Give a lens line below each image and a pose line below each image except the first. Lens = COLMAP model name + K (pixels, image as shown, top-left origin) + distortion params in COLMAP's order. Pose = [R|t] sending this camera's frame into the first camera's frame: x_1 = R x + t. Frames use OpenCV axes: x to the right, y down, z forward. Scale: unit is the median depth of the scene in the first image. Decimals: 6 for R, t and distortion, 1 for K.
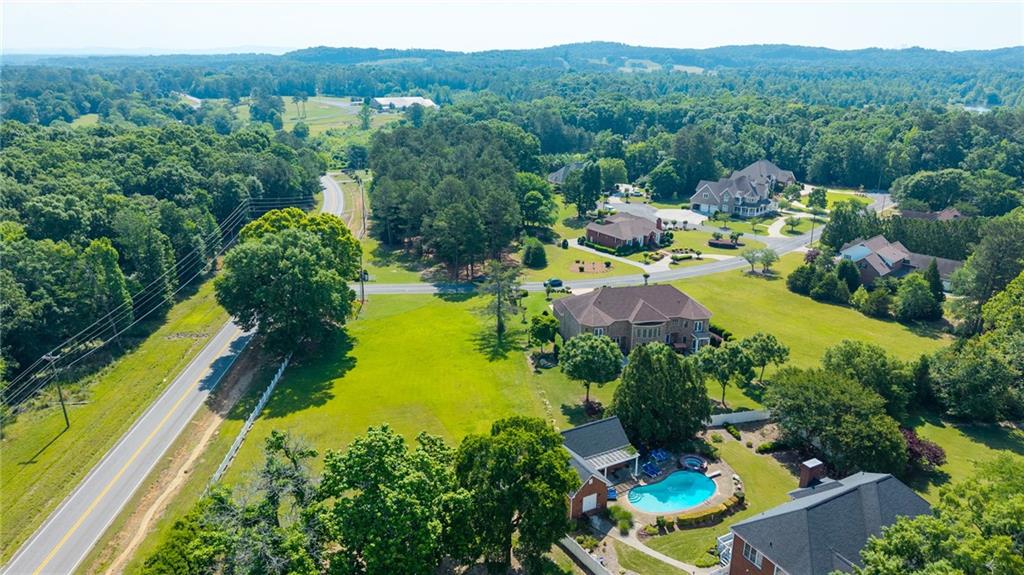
lens RADIAL K [[691.0, 0, 514.3], [0, 691.0, 285.2], [0, 0, 1]] dist [0.008506, -0.011686]
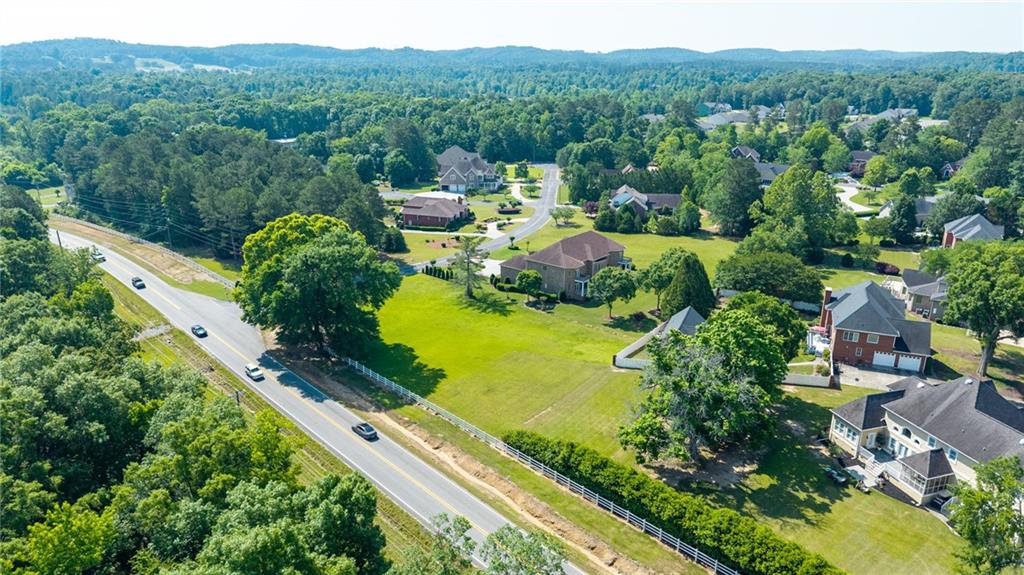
lens RADIAL K [[691.0, 0, 520.8], [0, 691.0, 288.1], [0, 0, 1]] dist [0.008506, -0.011686]
pose [[0.771939, -0.202157, 0.602696, -0.369144], [0.198795, 0.977304, 0.073190, -0.009287], [-0.603813, 0.063315, 0.794608, 0.022063]]
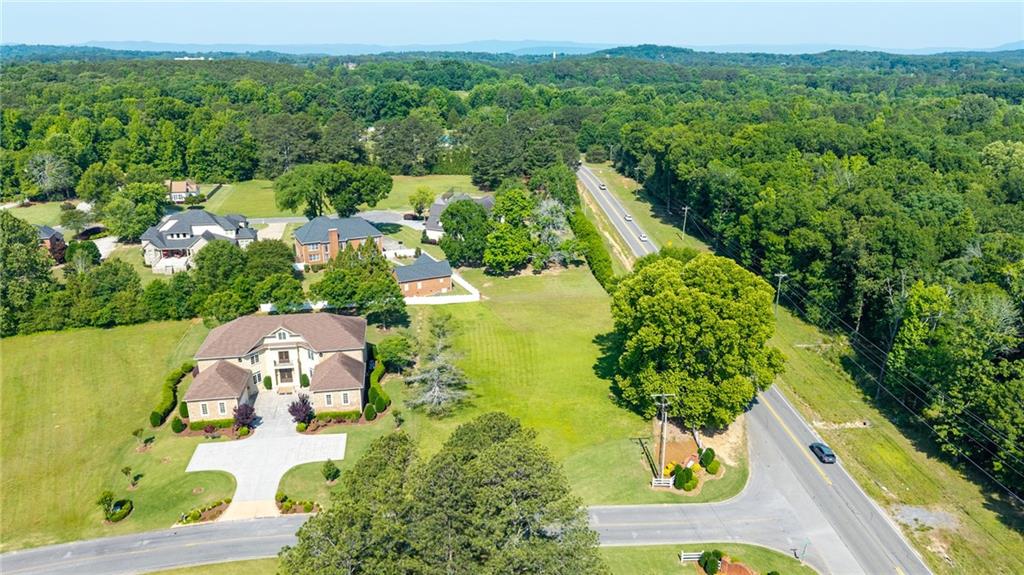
lens RADIAL K [[691.0, 0, 511.7], [0, 691.0, 295.2], [0, 0, 1]] dist [0.008506, -0.011686]
pose [[-0.999647, -0.019697, 0.017839, -0.066089], [-0.004679, 0.791239, 0.611490, -0.289555], [-0.026159, 0.611190, -0.791051, 0.875269]]
